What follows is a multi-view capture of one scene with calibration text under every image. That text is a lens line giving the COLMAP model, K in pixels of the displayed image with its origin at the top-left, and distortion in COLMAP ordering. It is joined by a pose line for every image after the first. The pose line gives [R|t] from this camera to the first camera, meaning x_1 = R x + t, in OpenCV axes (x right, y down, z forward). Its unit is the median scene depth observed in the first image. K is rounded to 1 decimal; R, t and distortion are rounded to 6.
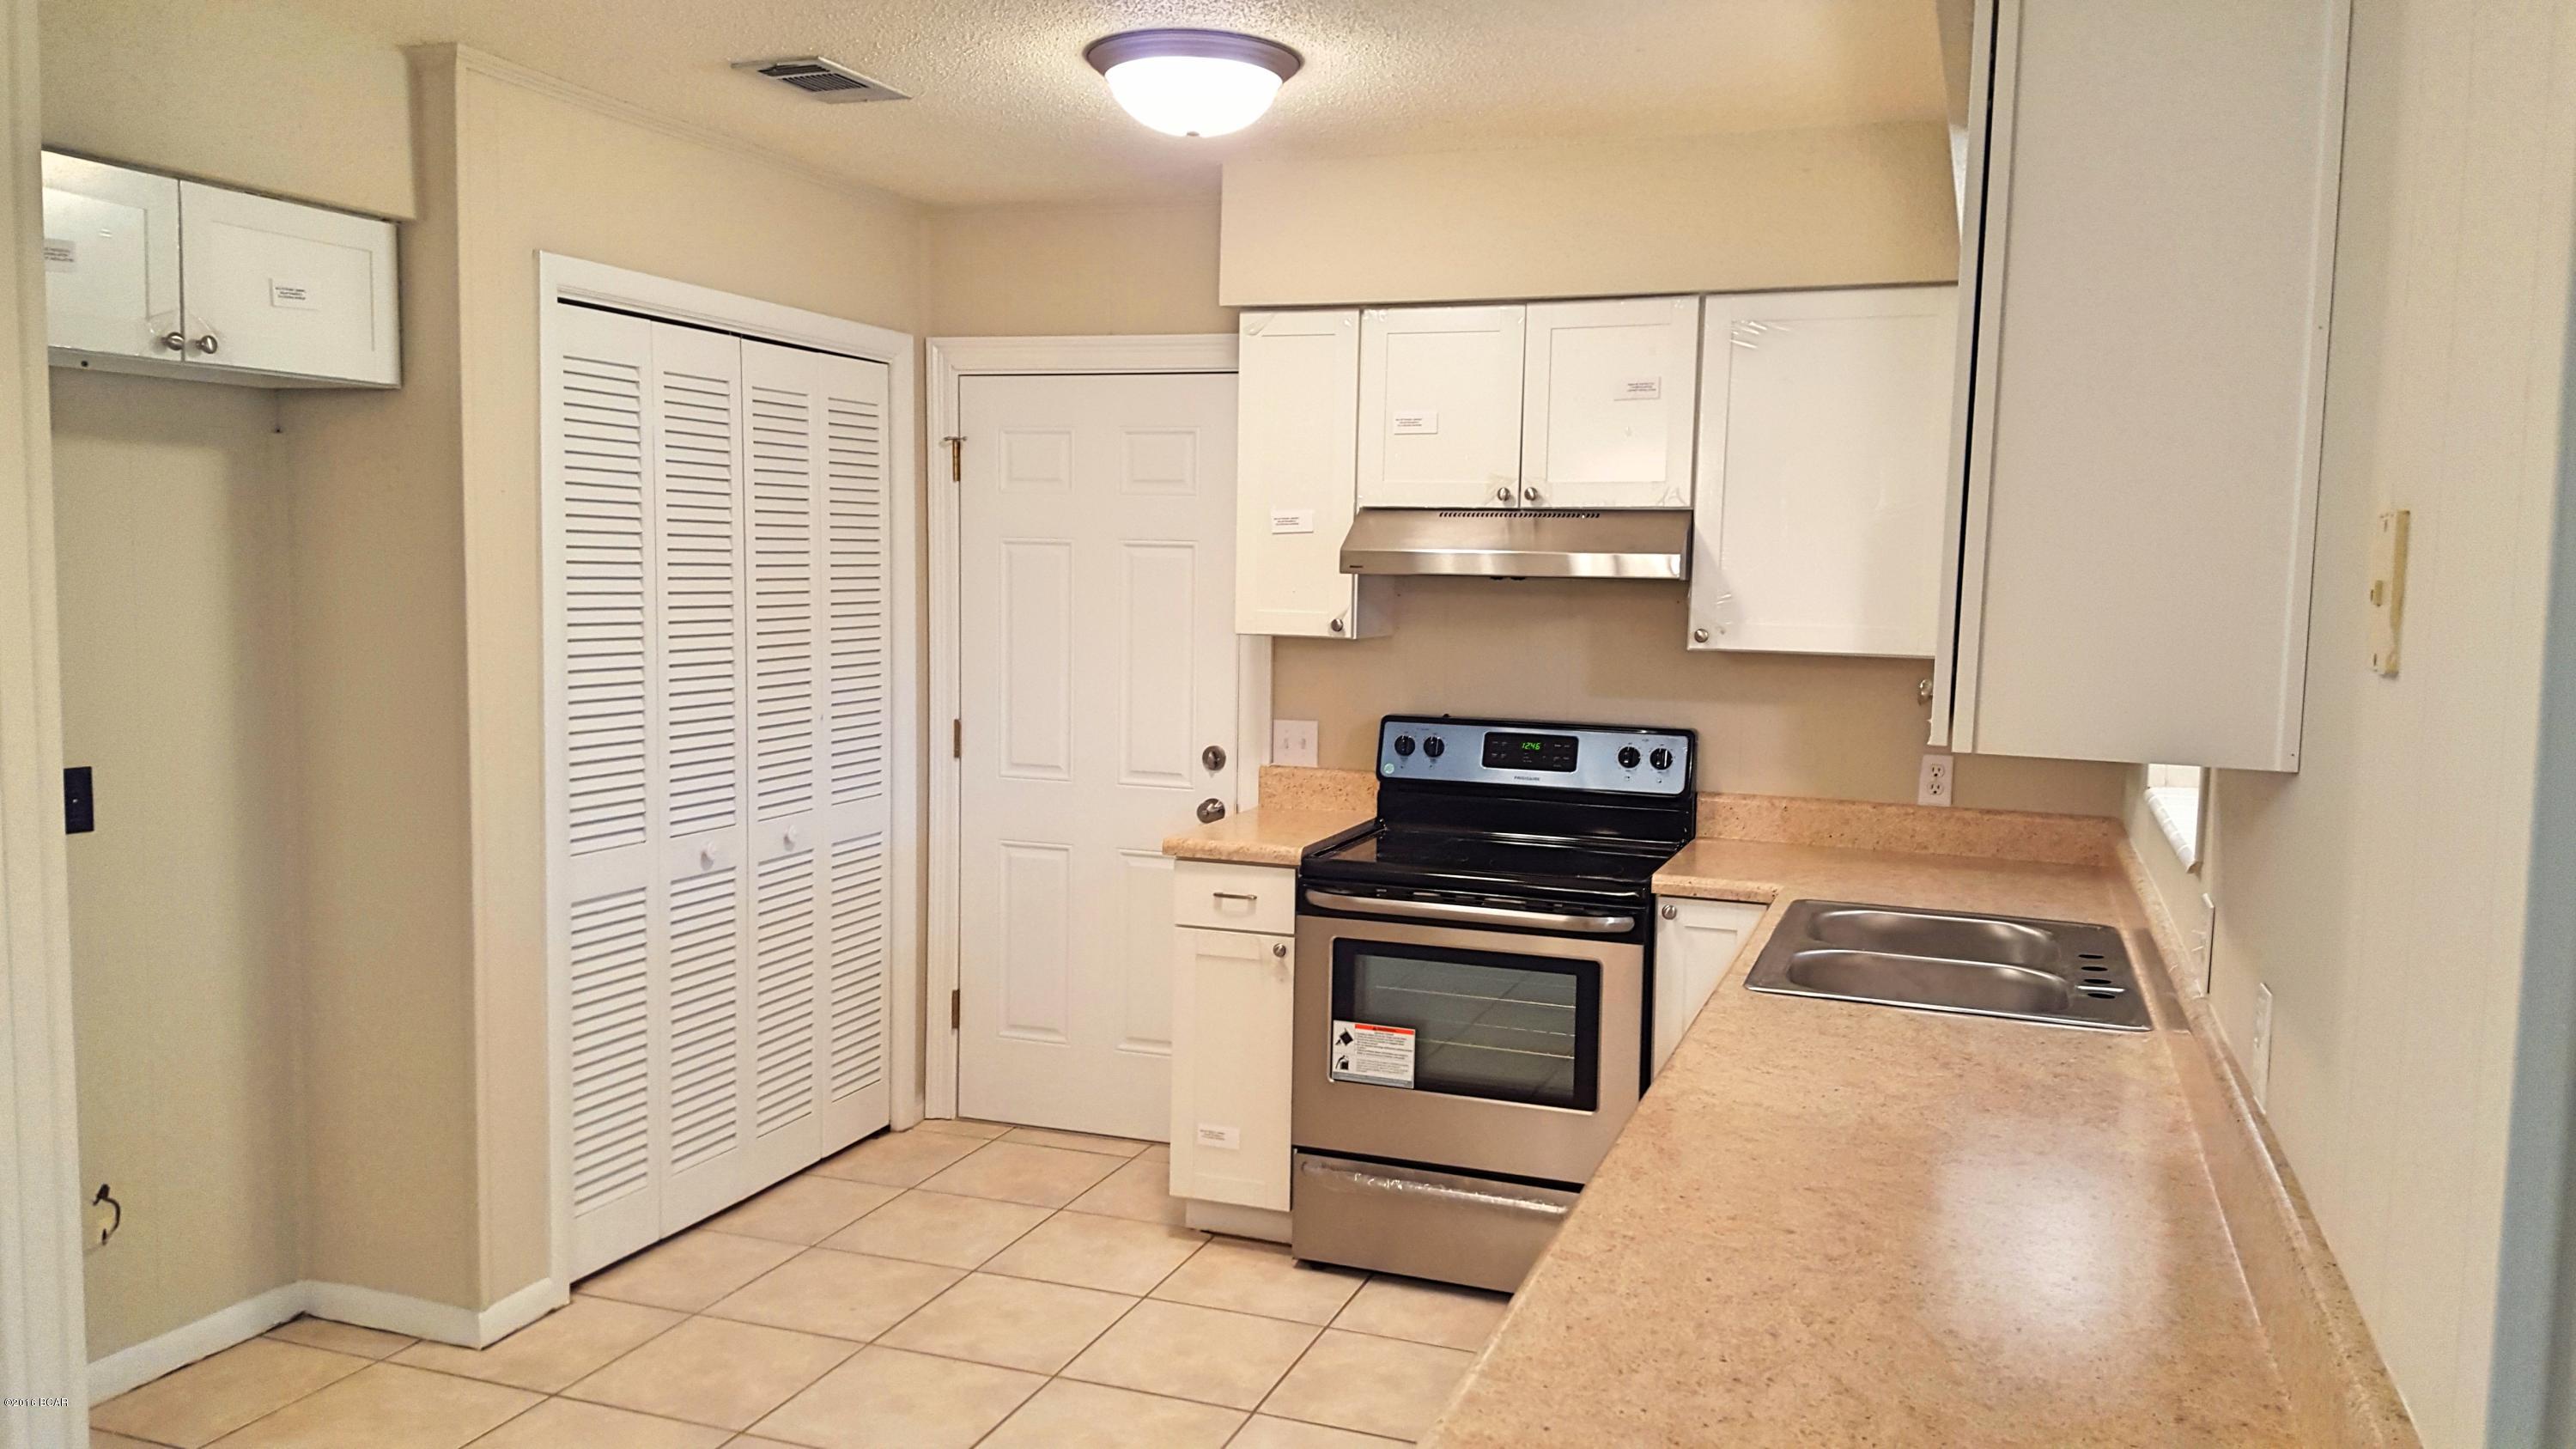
lens RADIAL K [[1917.5, 0, 1239.0], [0, 1917.5, 719.6], [0, 0, 1]] dist [0.177410, -0.324573]
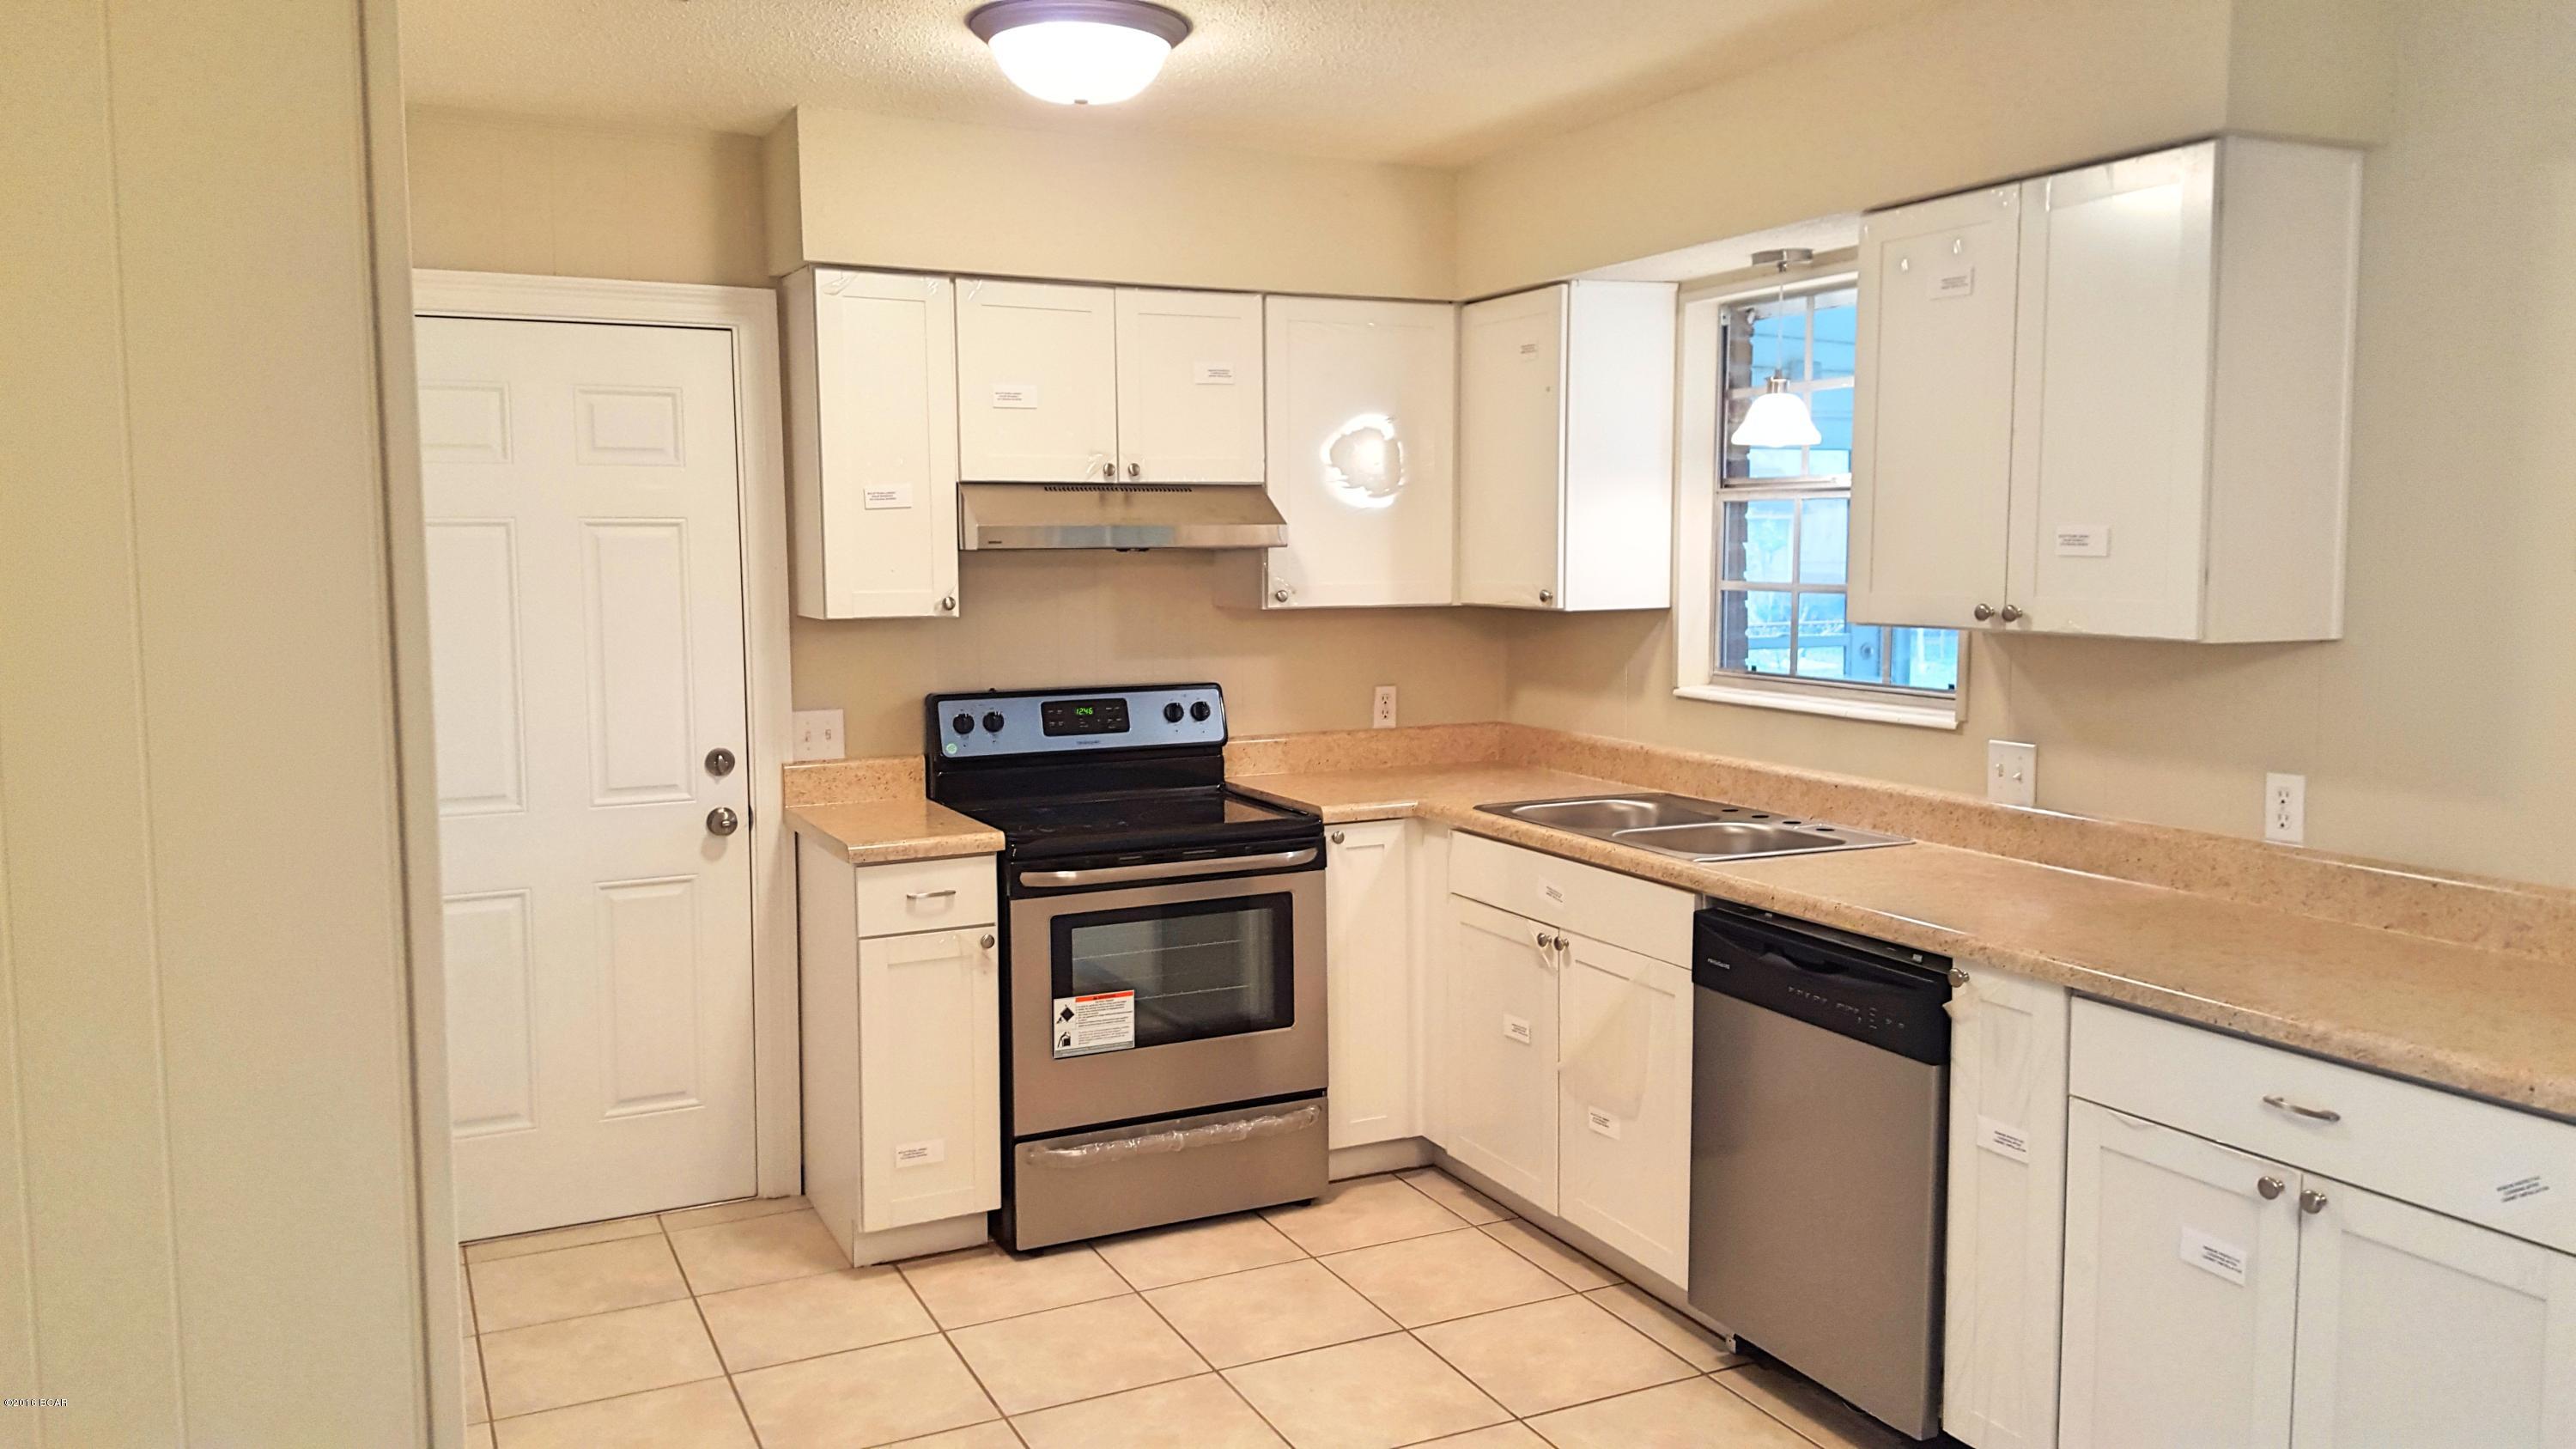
lens RADIAL K [[1956.9, 0, 1292.1], [0, 1956.9, 695.8], [0, 0, 1]] dist [0.176926, -0.355187]
pose [[0.684337, -0.084221, 0.724285, -0.569298], [0.081875, 0.995901, 0.038445, -0.027653], [-0.724554, 0.032991, 0.688428, 0.201357]]
